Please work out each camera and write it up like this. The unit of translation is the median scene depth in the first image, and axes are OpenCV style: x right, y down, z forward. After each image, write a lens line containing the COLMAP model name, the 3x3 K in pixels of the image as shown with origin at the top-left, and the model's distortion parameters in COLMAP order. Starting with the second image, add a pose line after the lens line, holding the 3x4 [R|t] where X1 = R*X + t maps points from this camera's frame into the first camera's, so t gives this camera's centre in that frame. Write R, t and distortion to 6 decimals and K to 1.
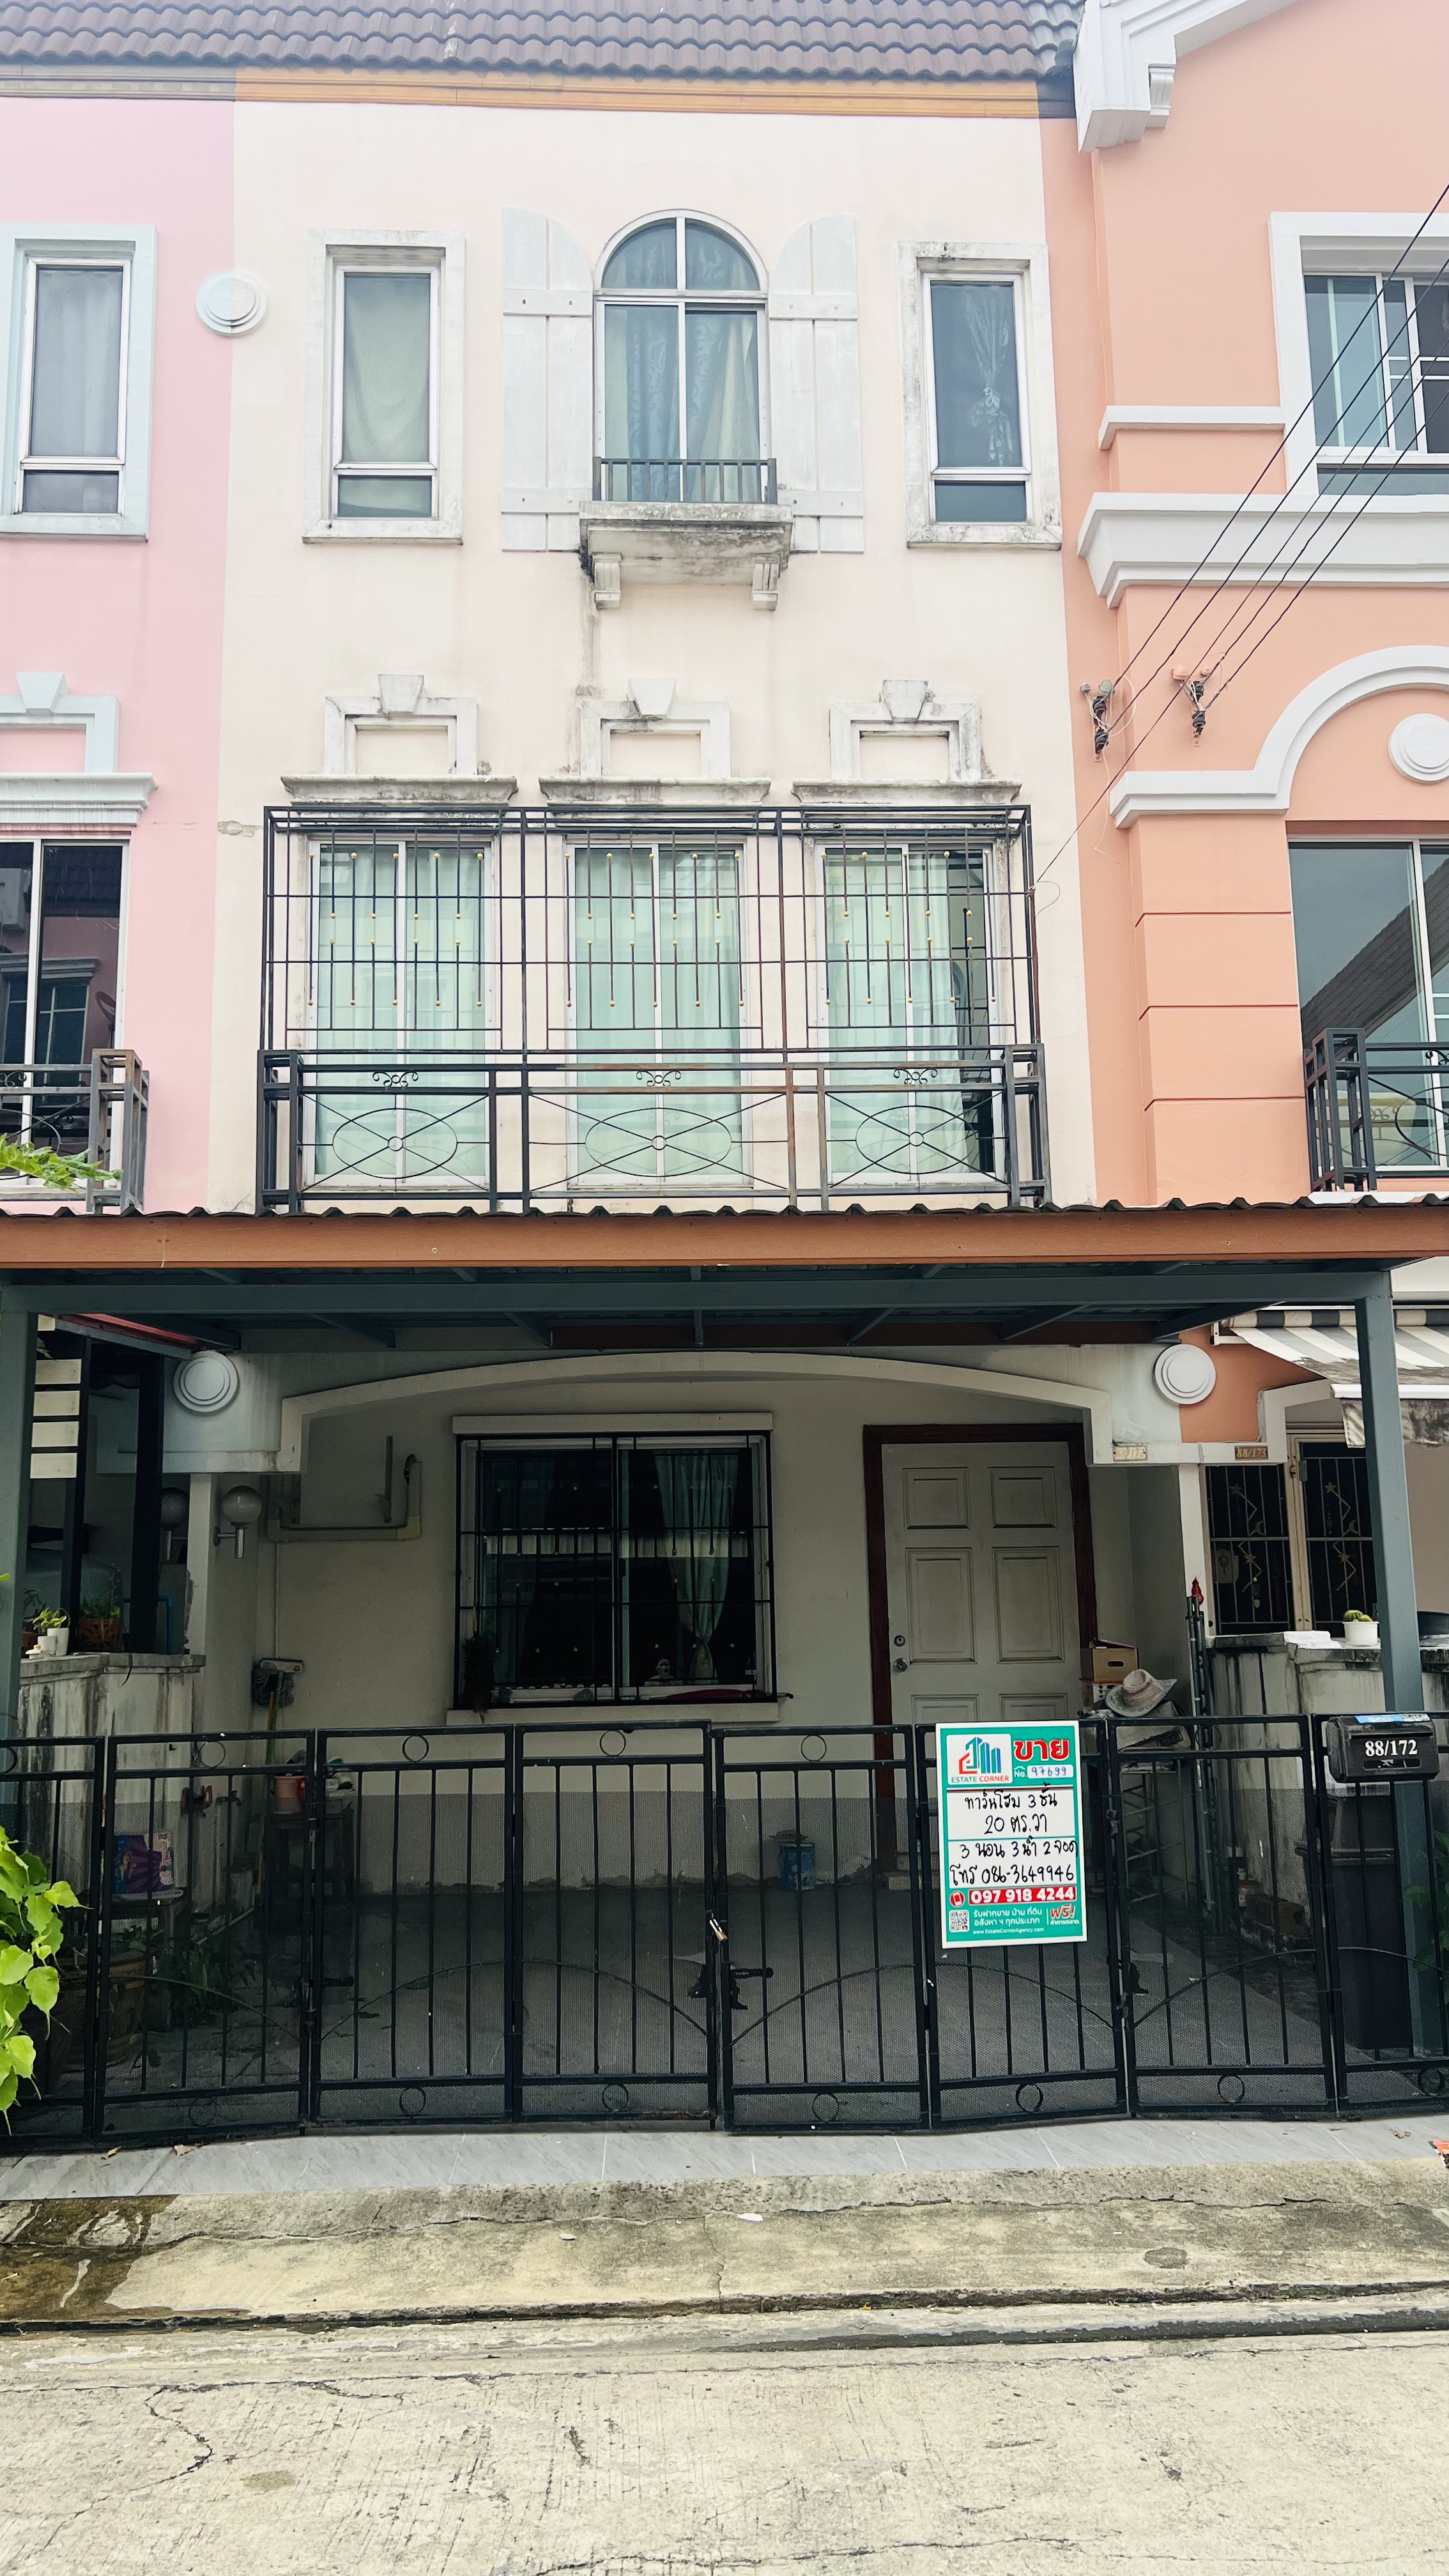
lens RADIAL K [[1949.4, 0, 725.1], [0, 1949.4, 1295.1], [0, 0, 1]] dist [0.013121, -0.004886]
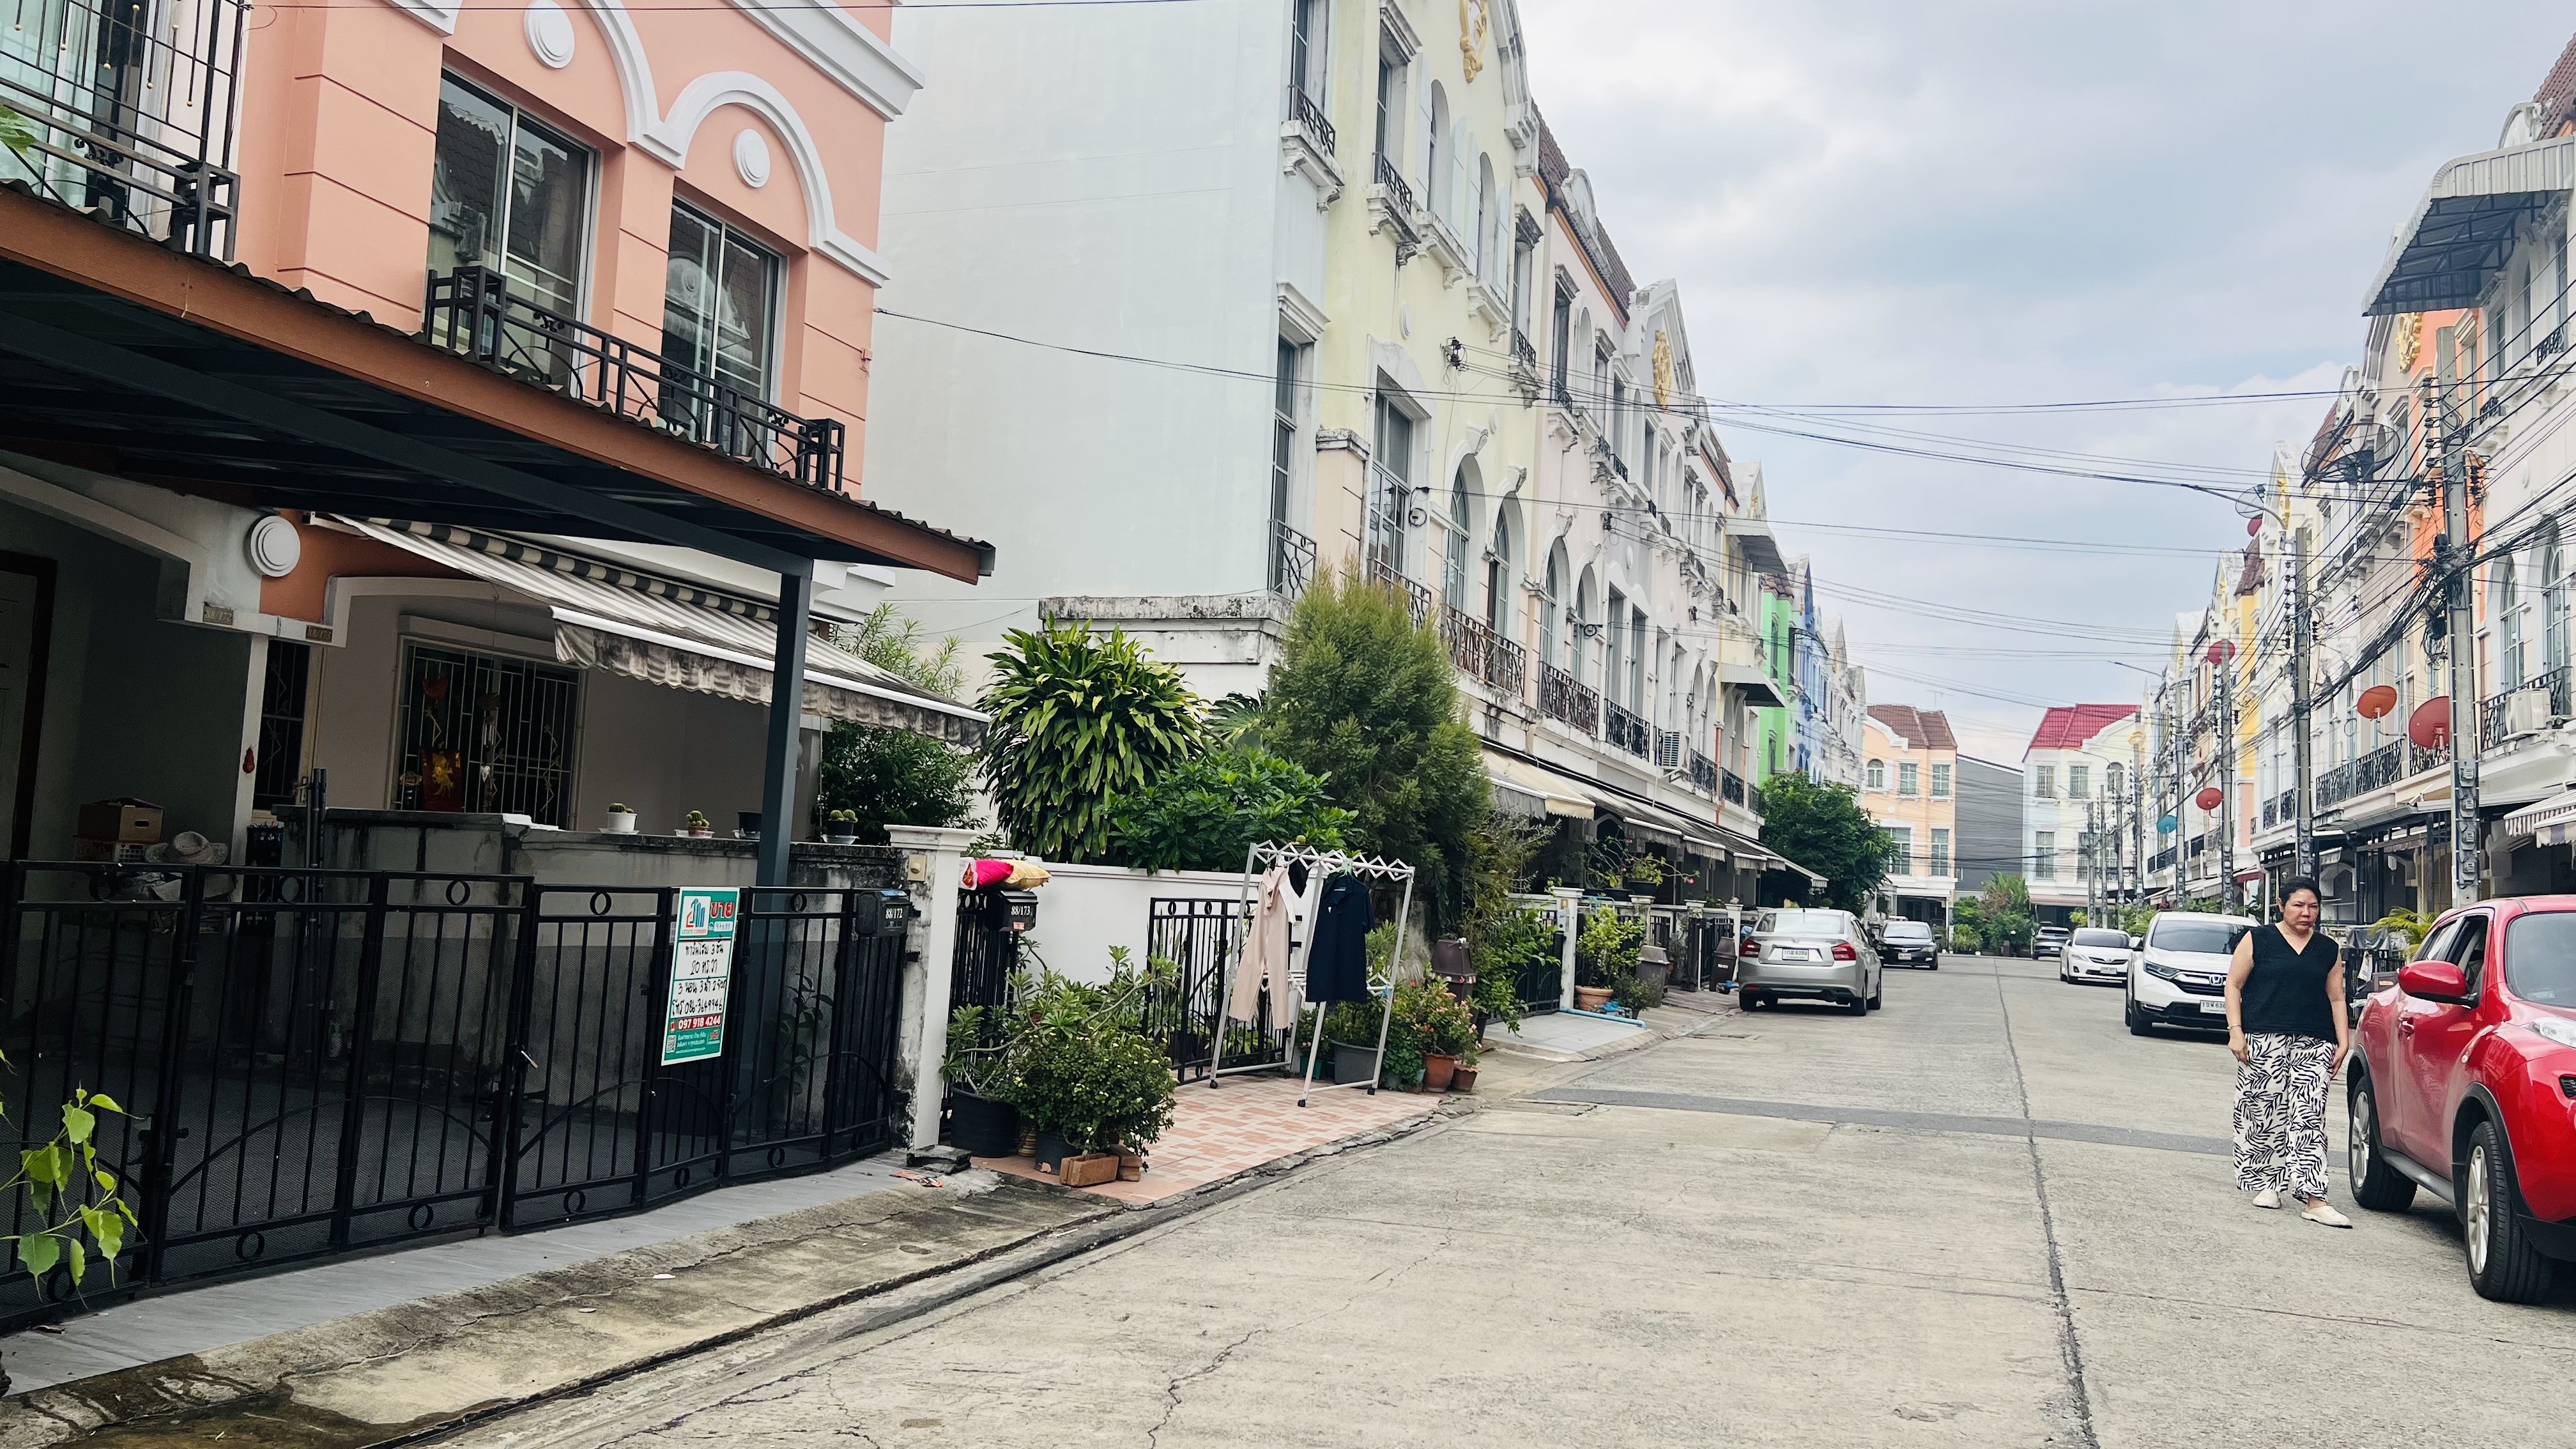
lens RADIAL K [[1949.4, 0, 1290.6], [0, 1949.4, 717.6], [0, 0, 1]] dist [0.013121, -0.004886]
pose [[0.384129, 0.116871, 0.915852, -0.863289], [-0.226294, 0.973617, -0.029330, 0.067628], [-0.895118, -0.195986, 0.400442, 0.196956]]
